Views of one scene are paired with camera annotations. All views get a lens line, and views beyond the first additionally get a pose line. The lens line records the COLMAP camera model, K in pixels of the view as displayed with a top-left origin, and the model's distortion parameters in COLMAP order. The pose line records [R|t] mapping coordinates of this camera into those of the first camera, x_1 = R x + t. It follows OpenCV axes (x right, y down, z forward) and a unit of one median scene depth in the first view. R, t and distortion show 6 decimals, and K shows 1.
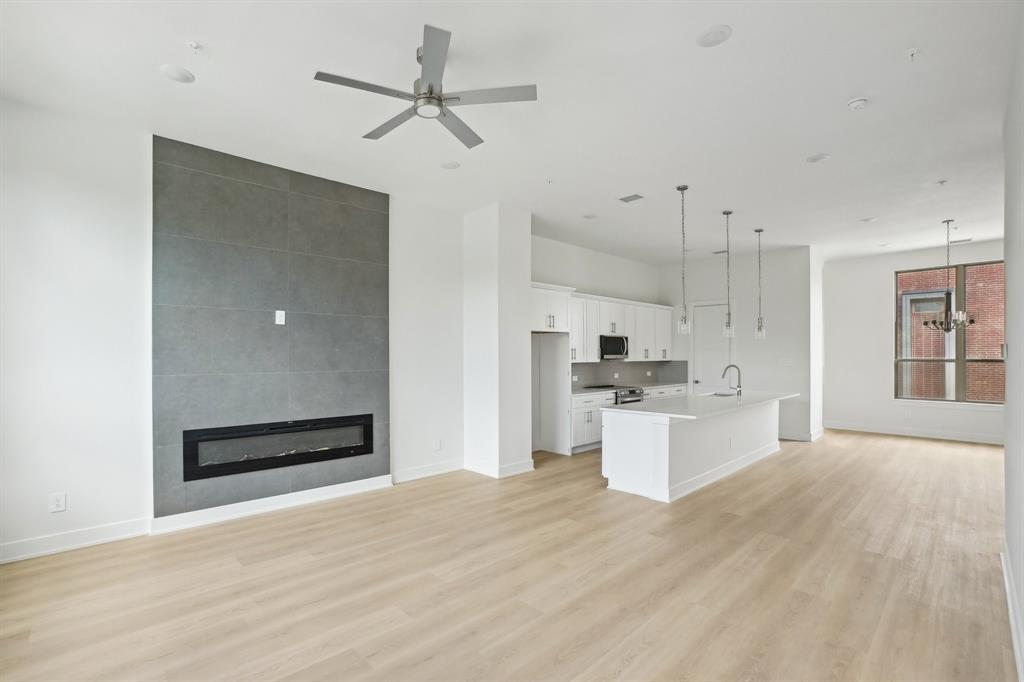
lens RADIAL K [[470.0, 0, 497.8], [0, 470.0, 351.7], [0, 0, 1]] dist [-0.081665, 0.039192]
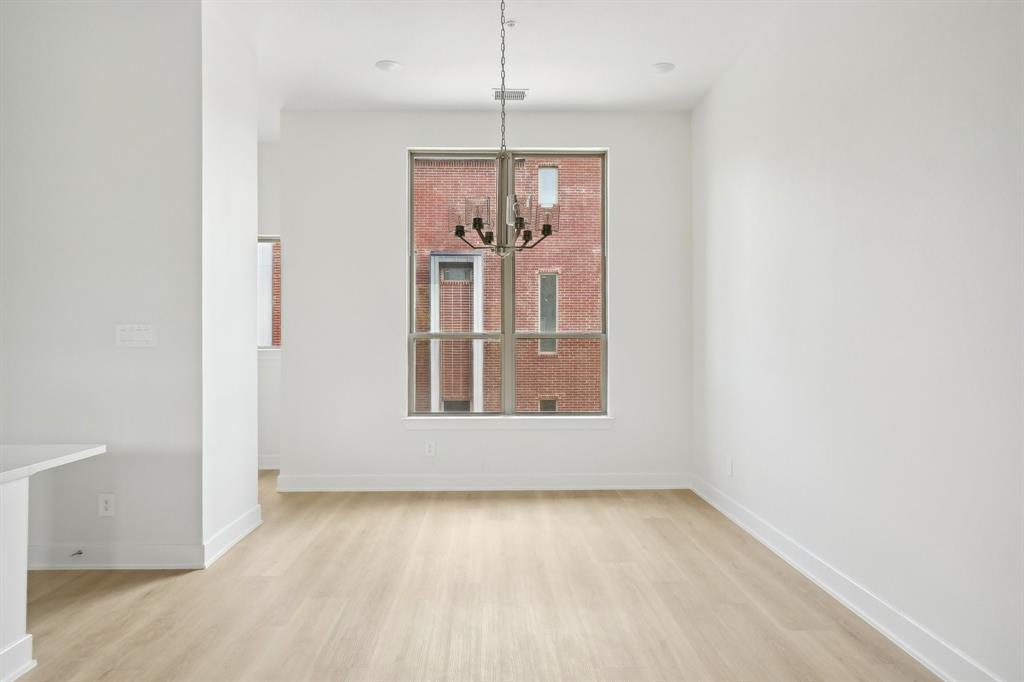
lens RADIAL K [[631.5, 0, 505.3], [0, 631.5, 343.1], [0, 0, 1]] dist [-0.000725, 0.001360]
pose [[0.665775, -0.001113, 0.746151, 0.491888], [-0.004390, 0.999976, 0.005409, 0.025073], [-0.746139, -0.006877, 0.665754, 0.522675]]
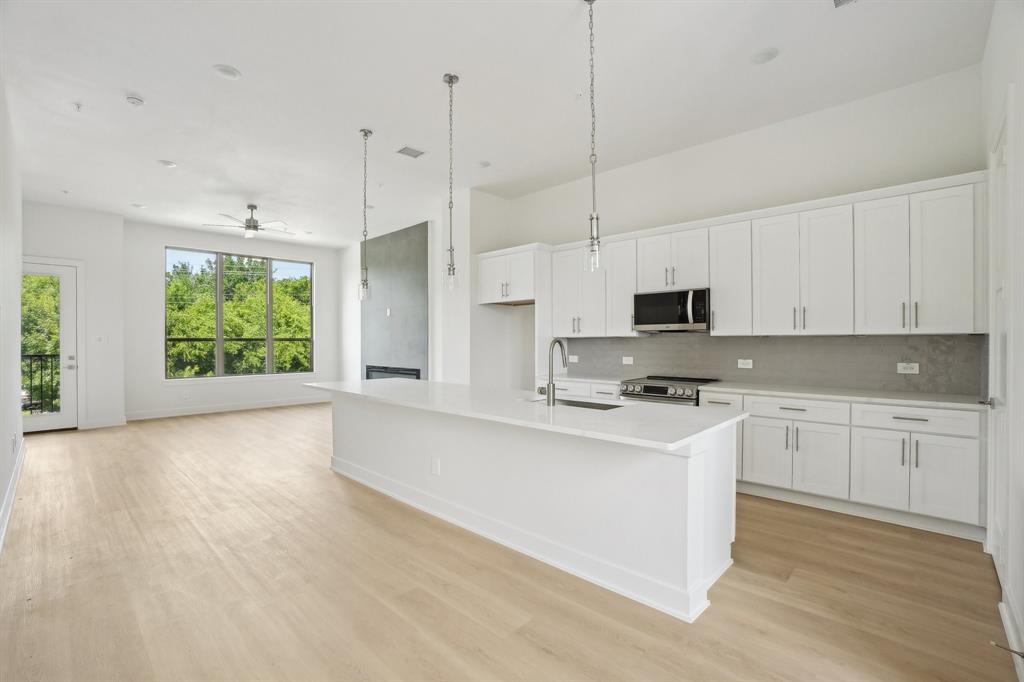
lens RADIAL K [[462.7, 0, 503.5], [0, 462.7, 341.8], [0, 0, 1]] dist [-0.058617, 0.019811]
pose [[0.045056, 0.004437, -0.998975, 0.848248], [0.008797, 0.999950, 0.004838, 0.025498], [0.998946, -0.009006, 0.045014, 0.809978]]
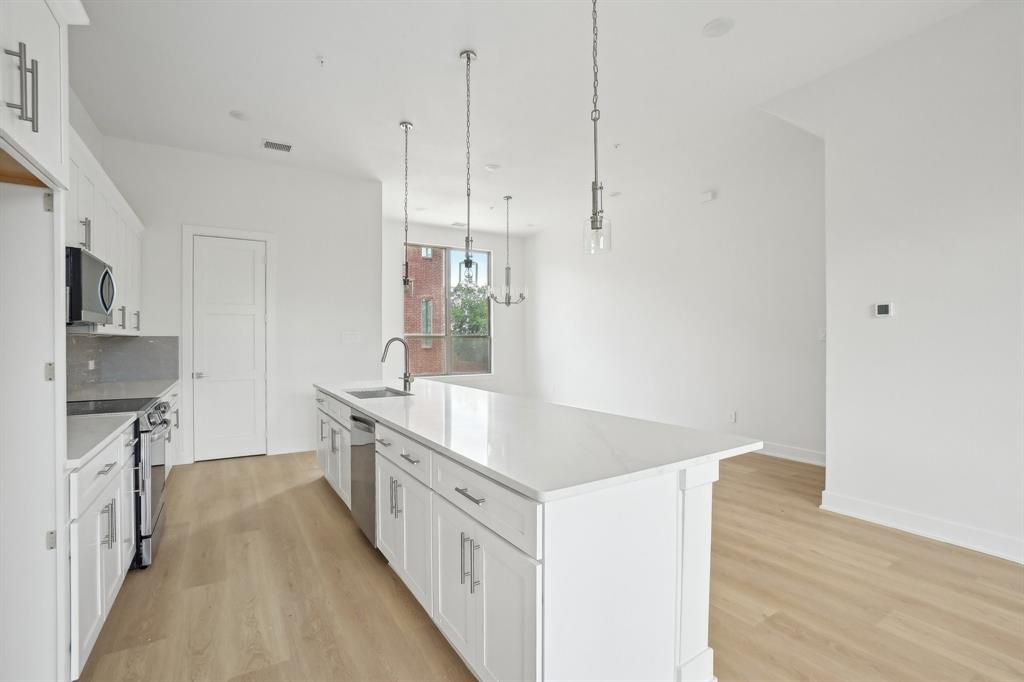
lens RADIAL K [[462.7, 0, 503.5], [0, 462.7, 341.8], [0, 0, 1]] dist [-0.058617, 0.019811]
pose [[0.196970, -0.001841, 0.980408, -0.017805], [-0.003555, 0.999990, 0.002592, 0.027932], [-0.980403, -0.003996, 0.196962, 0.664520]]
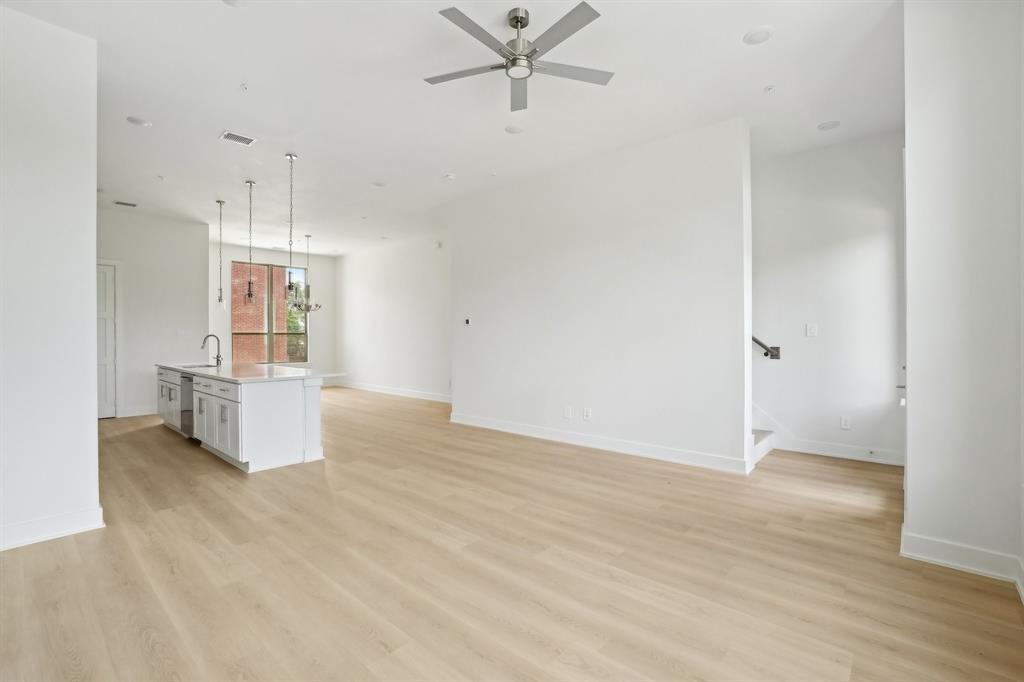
lens RADIAL K [[462.7, 0, 503.5], [0, 462.7, 341.8], [0, 0, 1]] dist [-0.058617, 0.019811]
pose [[-0.083727, -0.008481, 0.996453, -0.428014], [-0.004379, 0.999957, 0.008143, 0.029521], [-0.996479, -0.003681, -0.083760, 0.410907]]
